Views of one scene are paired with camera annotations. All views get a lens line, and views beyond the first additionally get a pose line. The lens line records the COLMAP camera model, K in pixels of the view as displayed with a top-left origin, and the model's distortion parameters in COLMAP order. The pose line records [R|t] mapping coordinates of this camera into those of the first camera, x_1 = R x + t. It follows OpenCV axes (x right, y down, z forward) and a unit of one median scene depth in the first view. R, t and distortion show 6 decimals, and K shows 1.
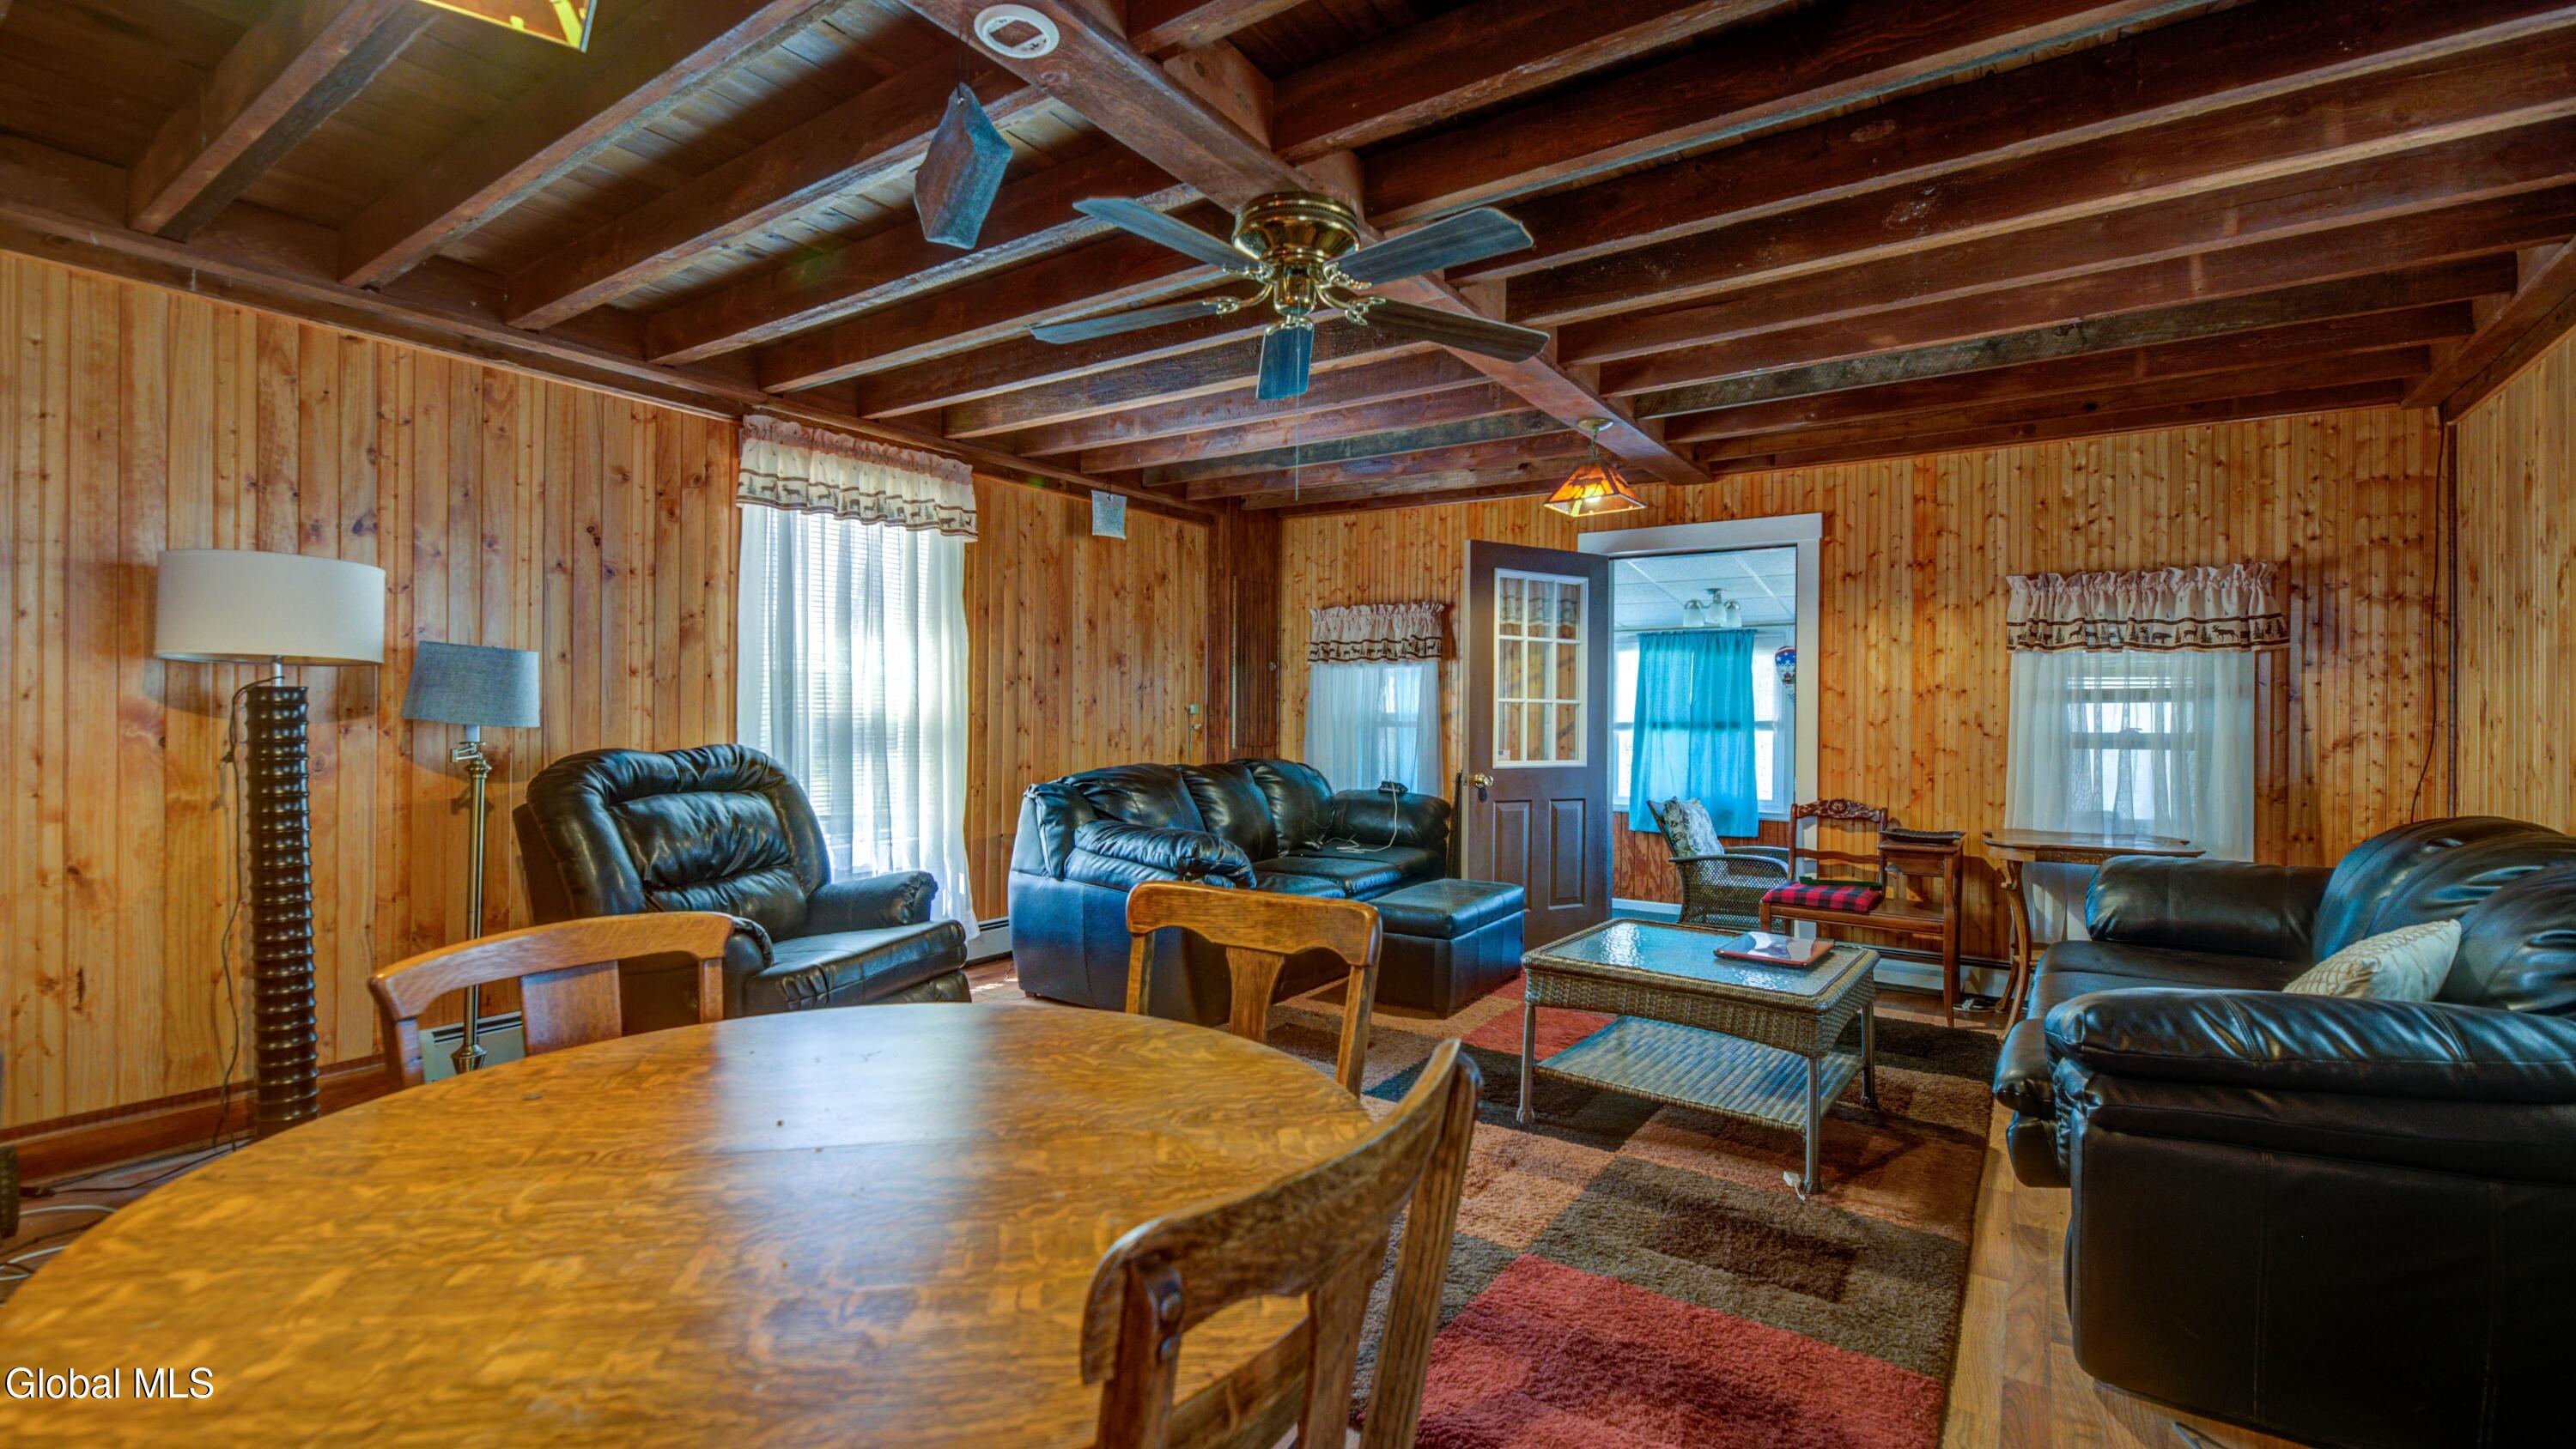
lens RADIAL K [[1113.6, 0, 1286.9], [0, 1113.6, 720.6], [0, 0, 1]] dist [-0.000123, -0.000262]
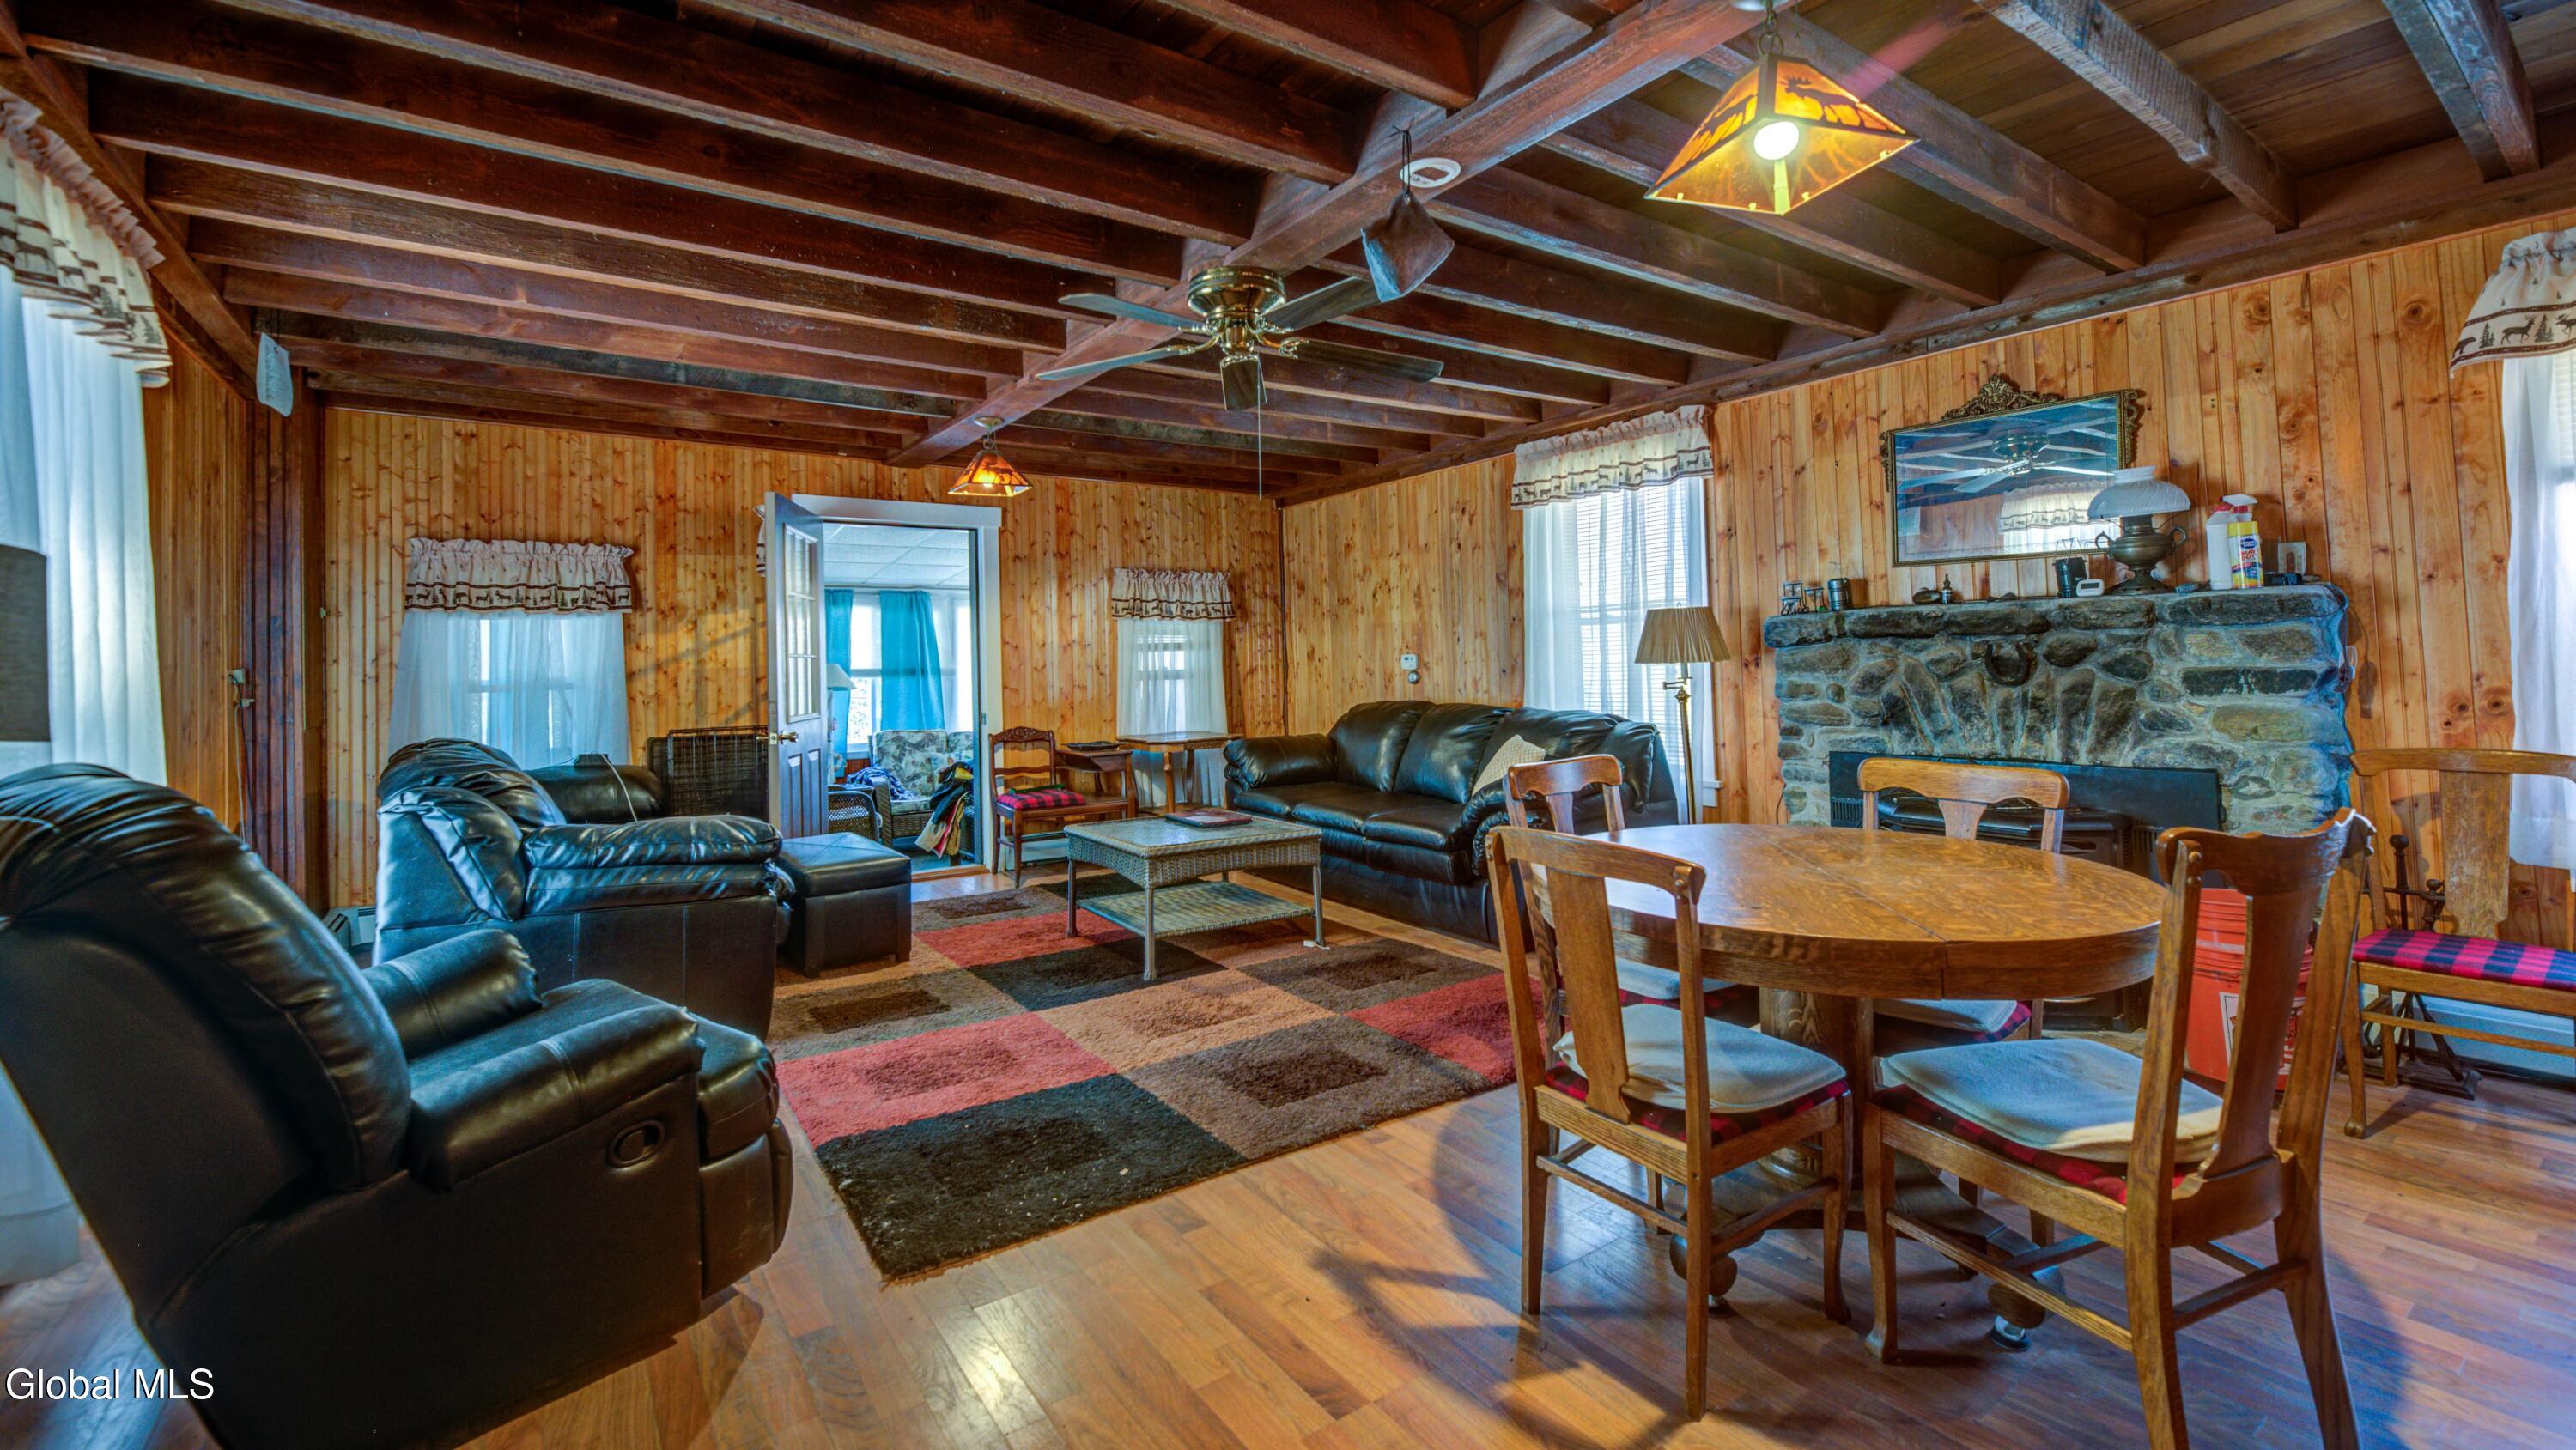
lens RADIAL K [[1071.3, 0, 1264.0], [0, 1071.3, 628.9], [0, 0, 1]] dist [-0.000315, -0.000036]
pose [[0.354431, 0.010049, 0.935028, -0.645432], [0.028160, 0.999374, -0.021414, -0.011007], [-0.934658, 0.033920, 0.353926, 0.303903]]
